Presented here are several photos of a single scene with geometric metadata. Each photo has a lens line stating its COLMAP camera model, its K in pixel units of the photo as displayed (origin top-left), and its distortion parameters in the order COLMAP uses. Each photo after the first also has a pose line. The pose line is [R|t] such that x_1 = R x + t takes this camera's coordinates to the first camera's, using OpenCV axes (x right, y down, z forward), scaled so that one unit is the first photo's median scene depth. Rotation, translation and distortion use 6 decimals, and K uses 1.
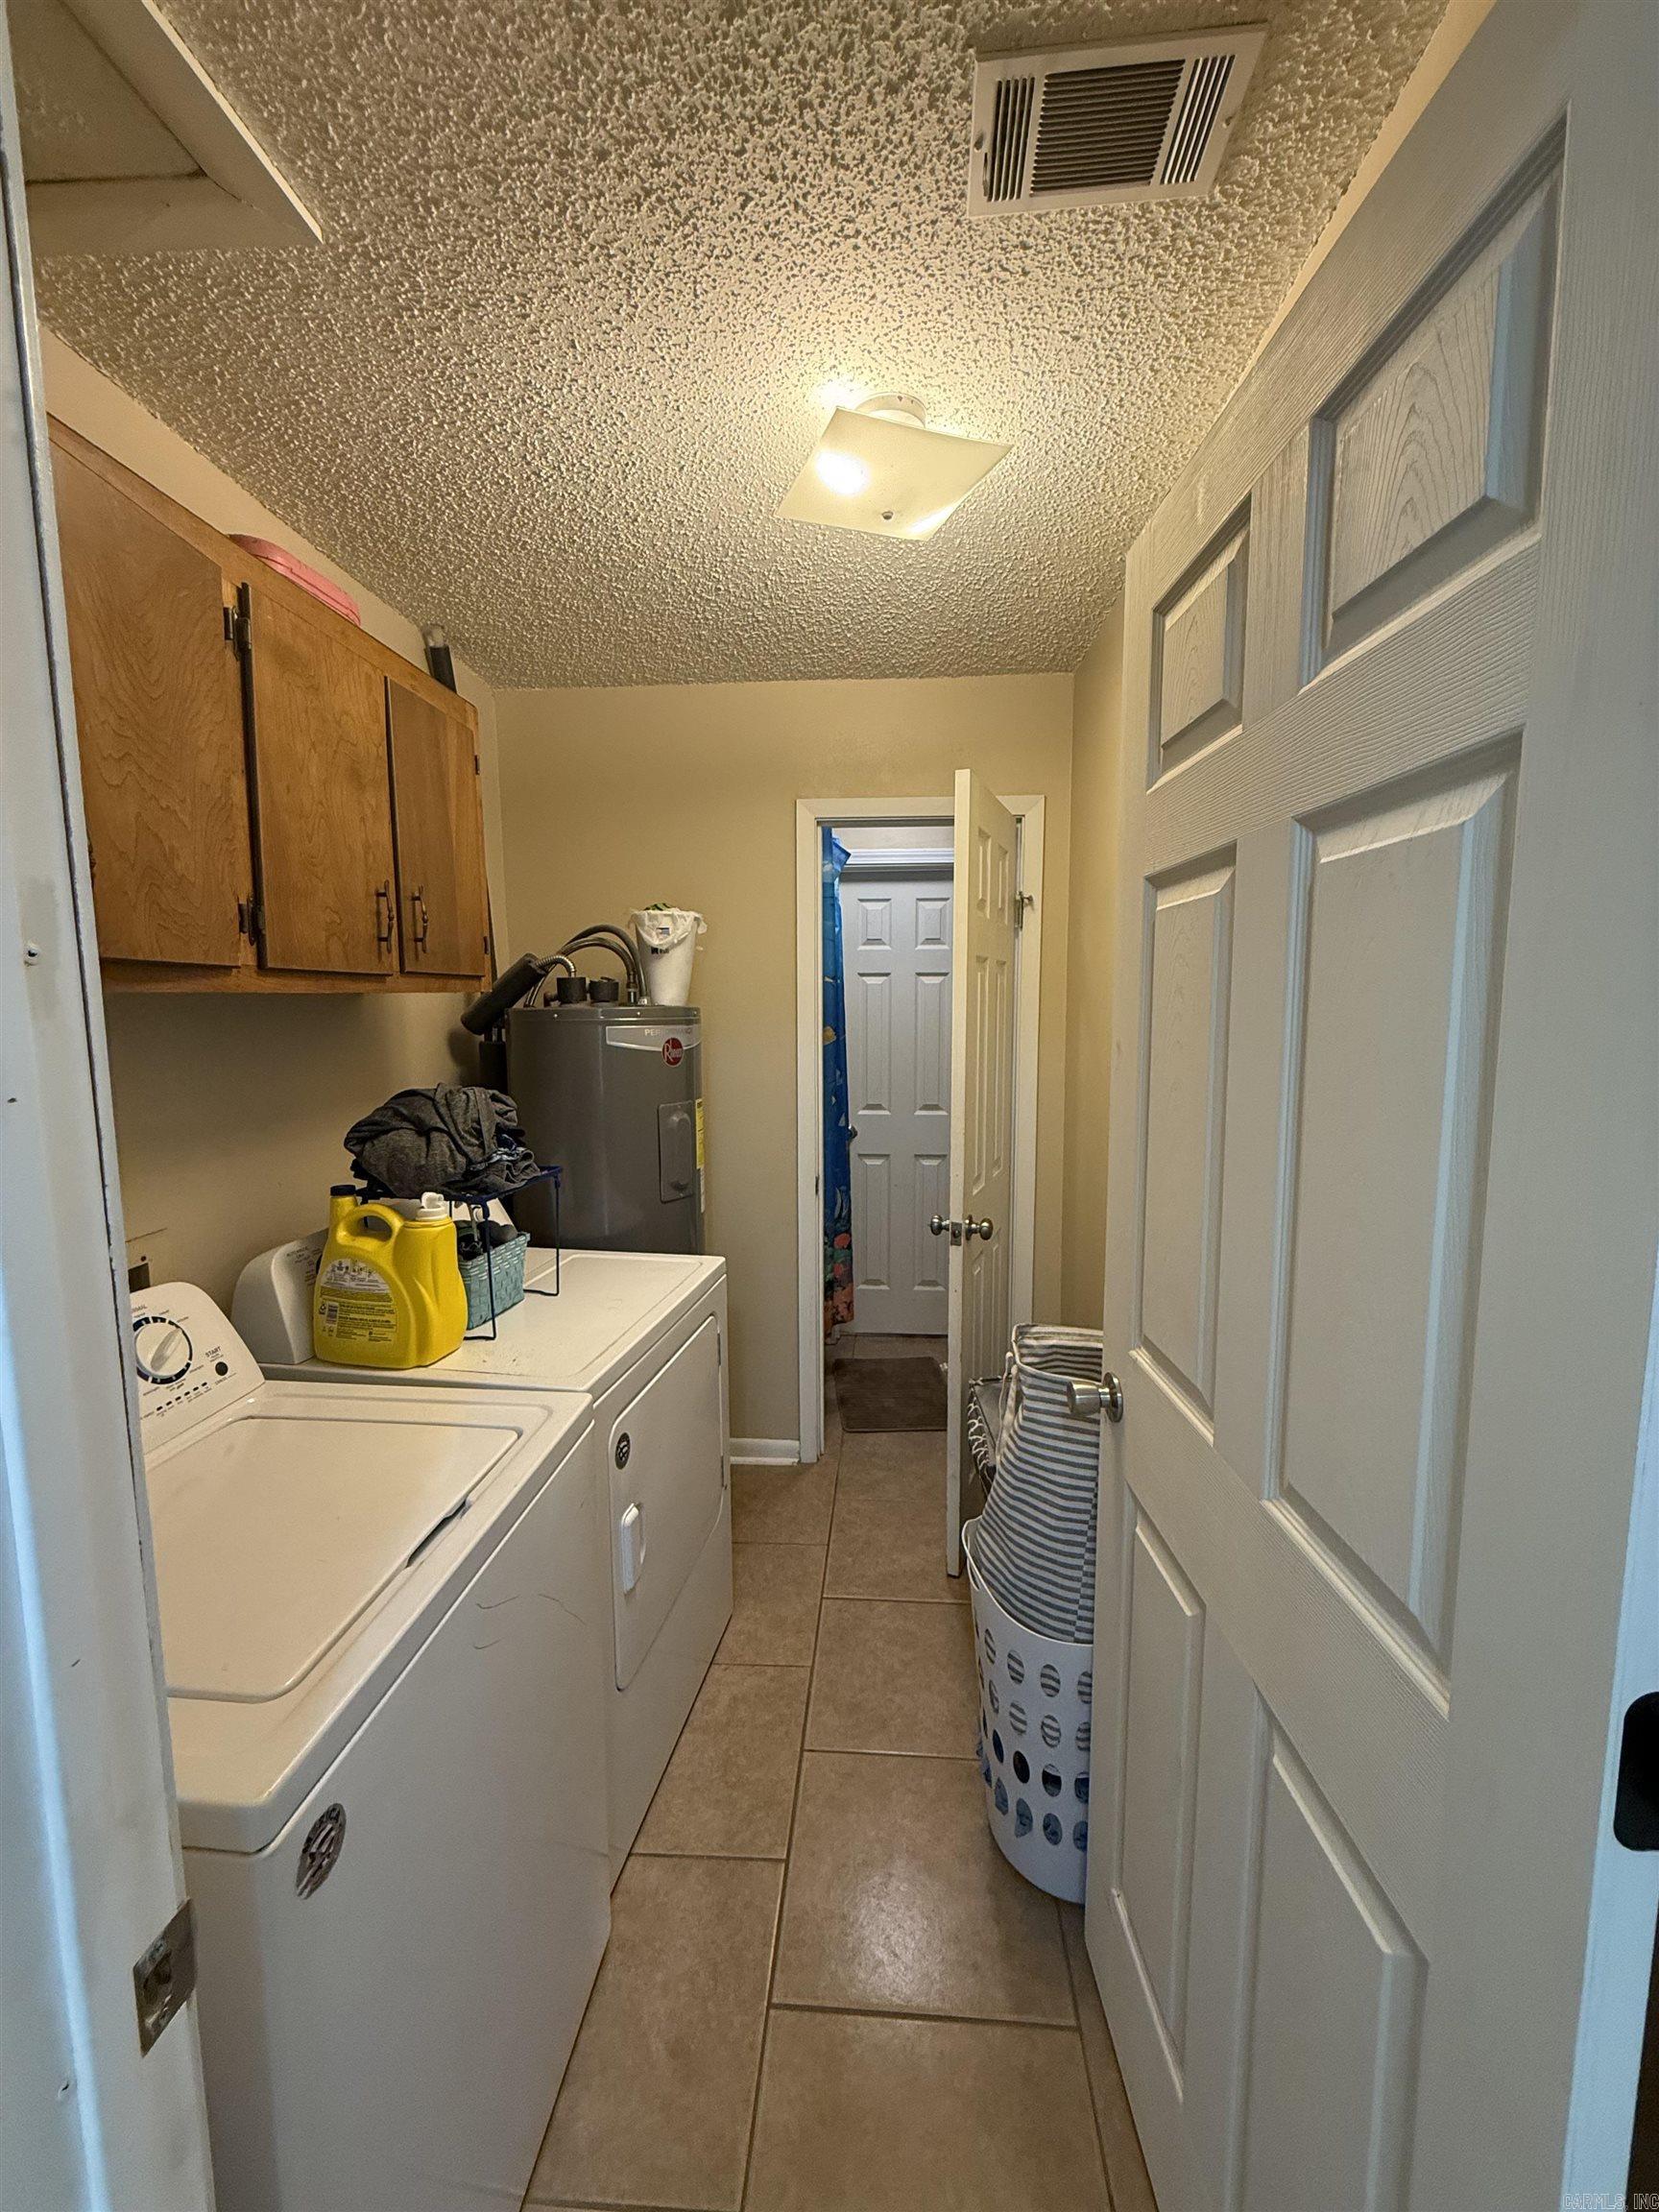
lens RADIAL K [[879.1, 0, 829.2], [0, 879.1, 1099.0], [0, 0, 1]] dist [0.001147, -0.000314]
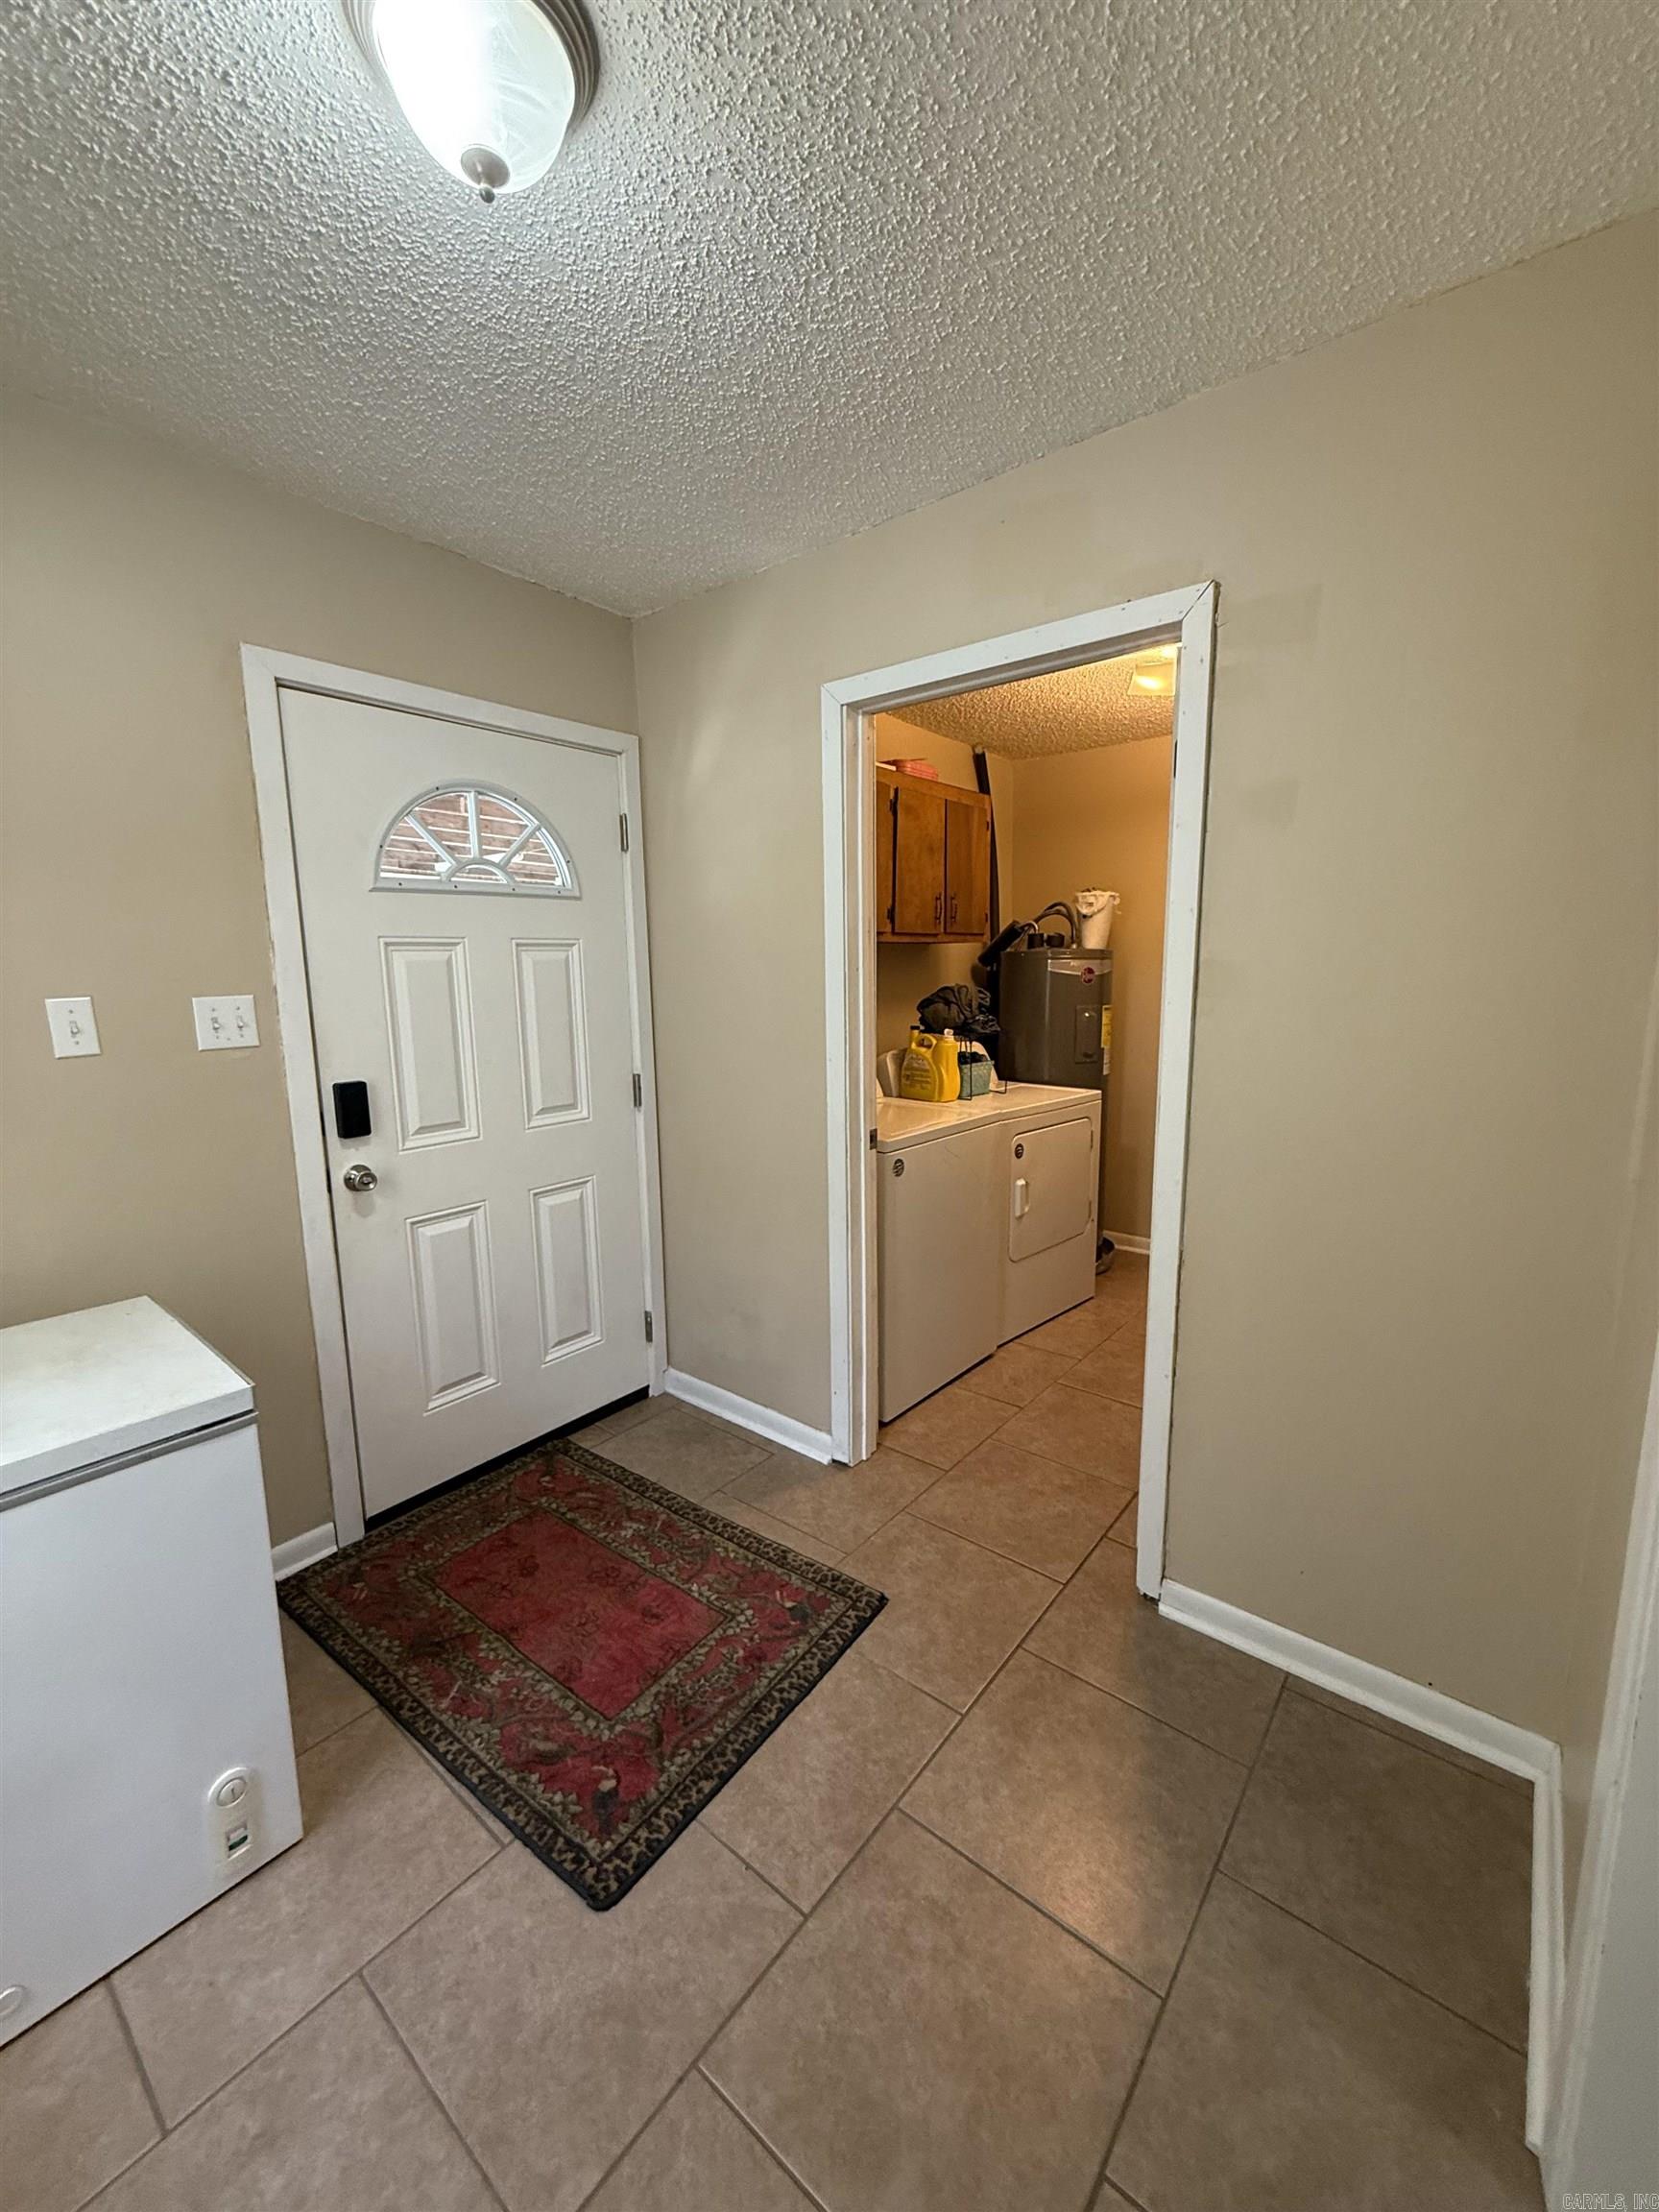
lens RADIAL K [[879.1, 0, 829.8], [0, 879.1, 1107.9], [0, 0, 1]] dist [0.001147, -0.000314]
pose [[0.818626, 0.089731, -0.567274, 0.582767], [-0.056250, 0.995497, 0.076295, 0.144875], [0.571566, -0.030548, 0.819987, -1.011212]]
